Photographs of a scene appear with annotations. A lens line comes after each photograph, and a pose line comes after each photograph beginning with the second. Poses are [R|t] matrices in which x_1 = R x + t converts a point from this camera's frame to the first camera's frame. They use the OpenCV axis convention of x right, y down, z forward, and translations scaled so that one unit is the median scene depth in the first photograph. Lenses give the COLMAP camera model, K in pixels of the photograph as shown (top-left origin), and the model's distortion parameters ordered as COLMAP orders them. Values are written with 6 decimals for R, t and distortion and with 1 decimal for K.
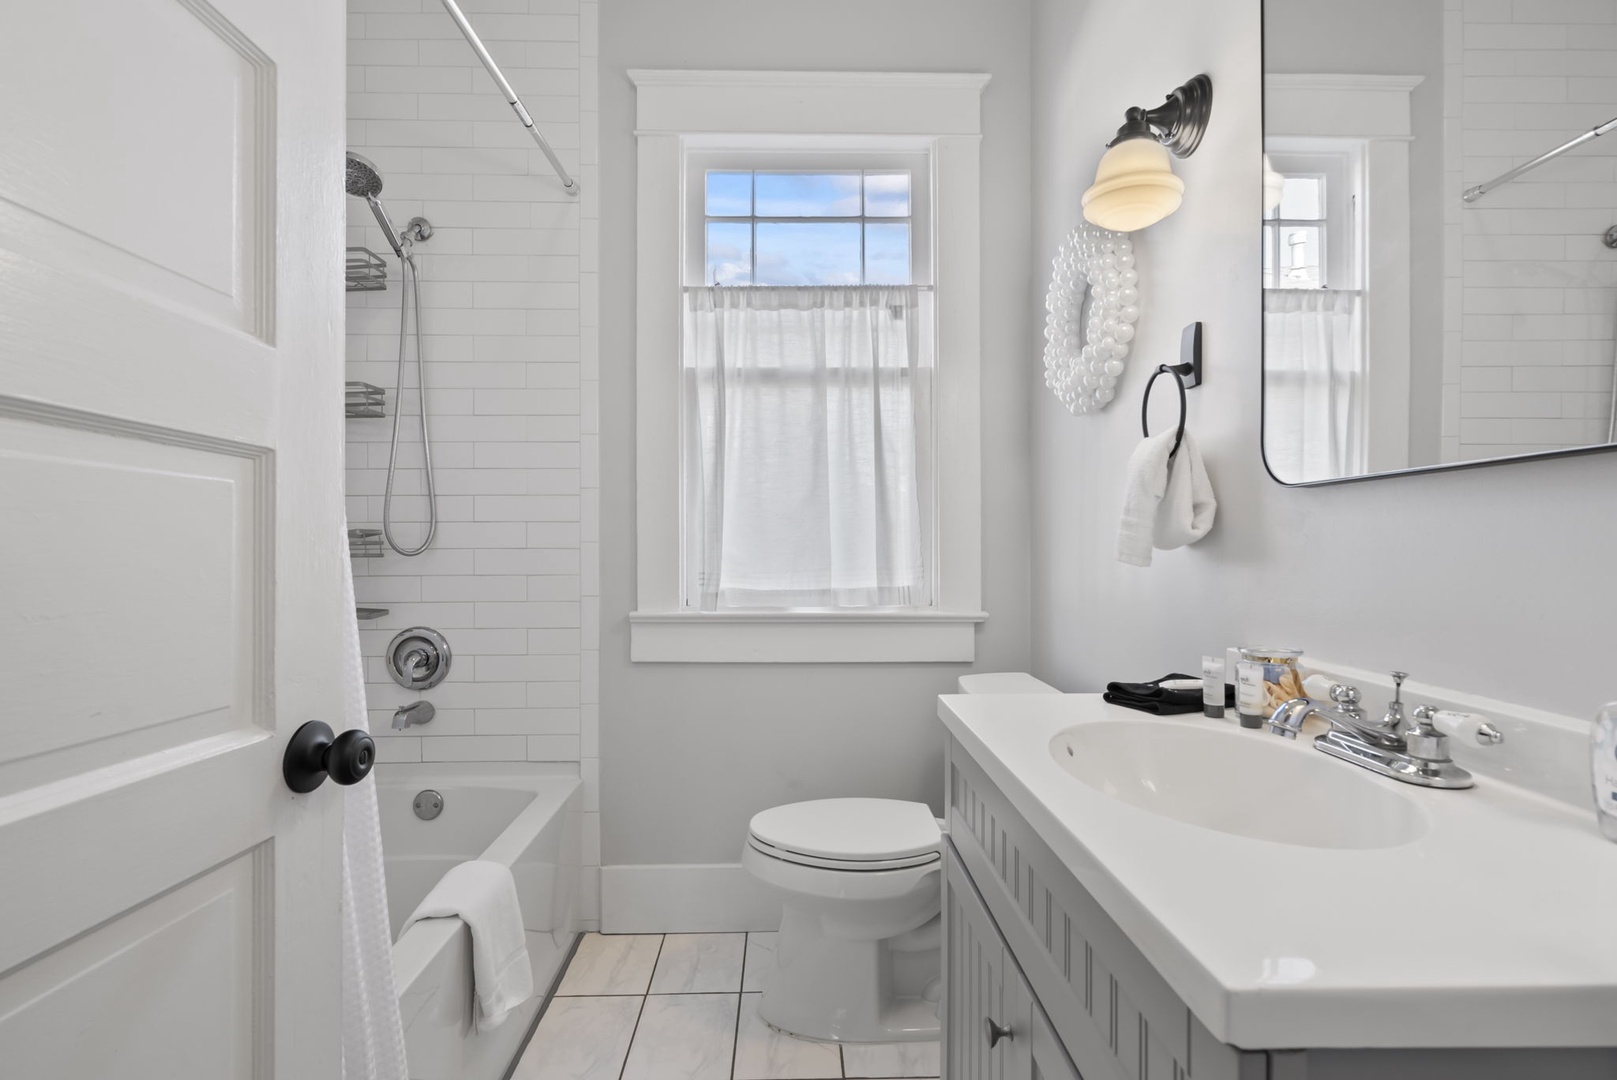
lens RADIAL K [[747.1, 0, 806.4], [0, 747.1, 546.9], [0, 0, 1]] dist [-0.009292, 0.006504]
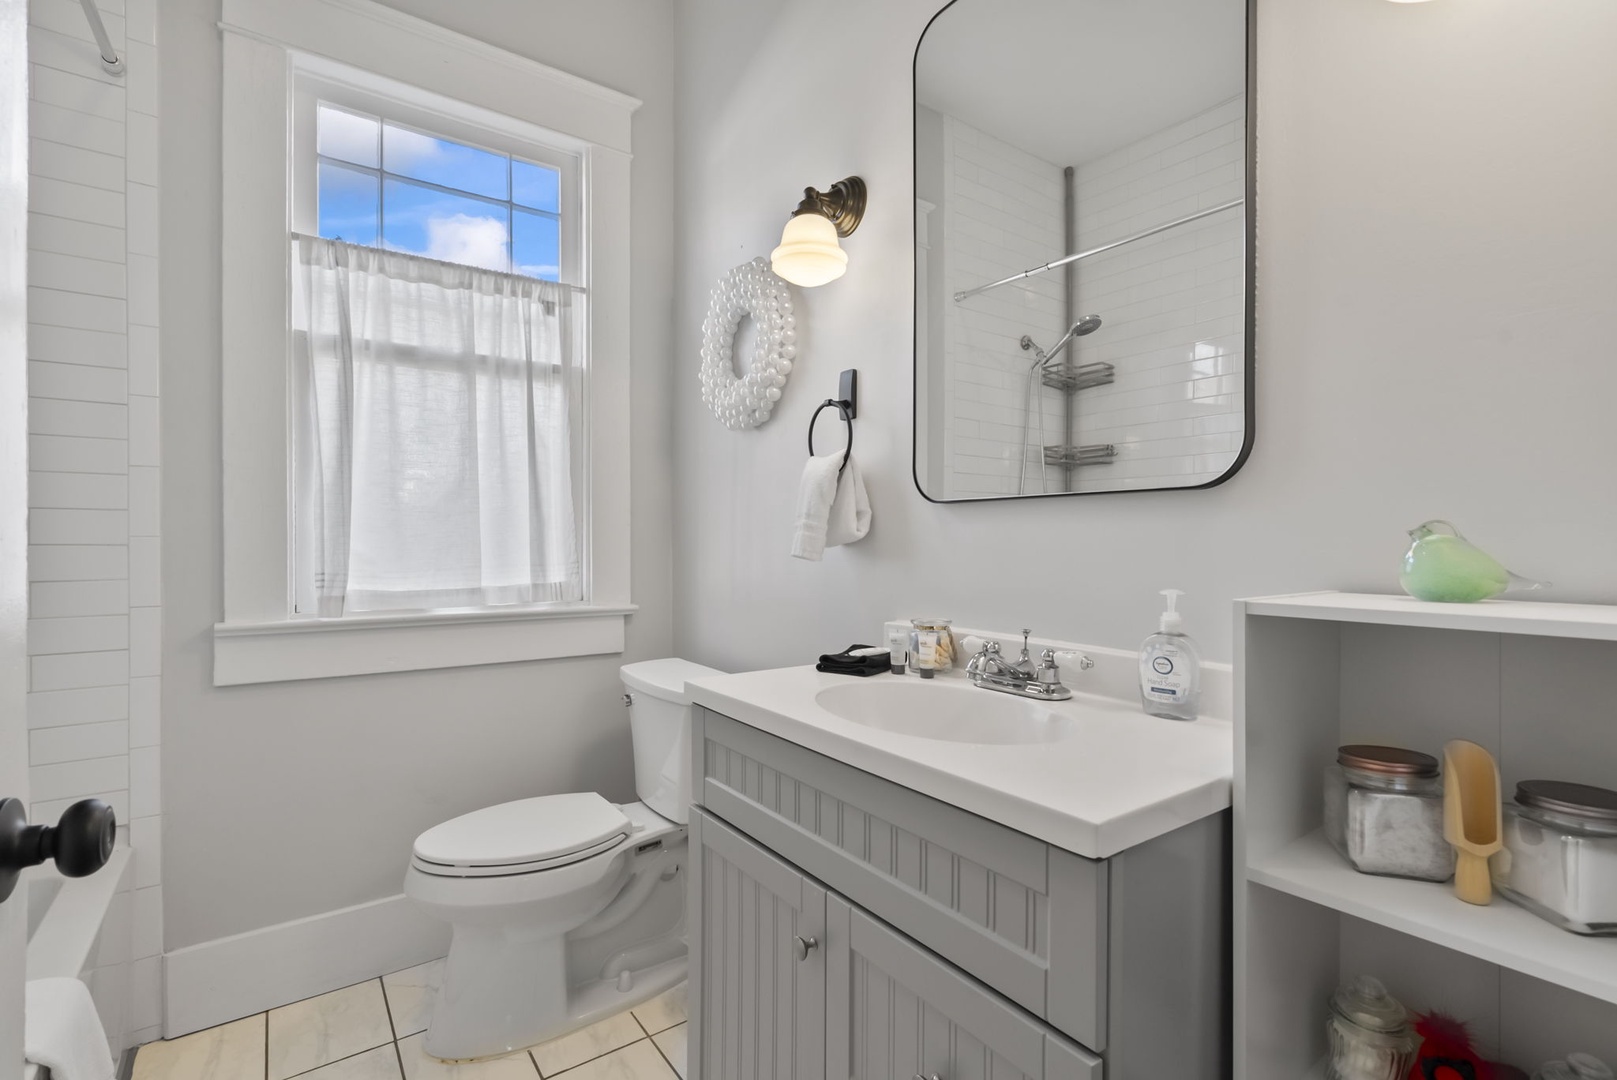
lens RADIAL K [[747.1, 0, 765.4], [0, 747.1, 541.5], [0, 0, 1]] dist [-0.009292, 0.006504]
pose [[0.834332, 0.001288, 0.551261, -0.225169], [-0.003103, 0.999992, 0.002360, -0.006465], [-0.551254, -0.003679, 0.834329, 0.009357]]
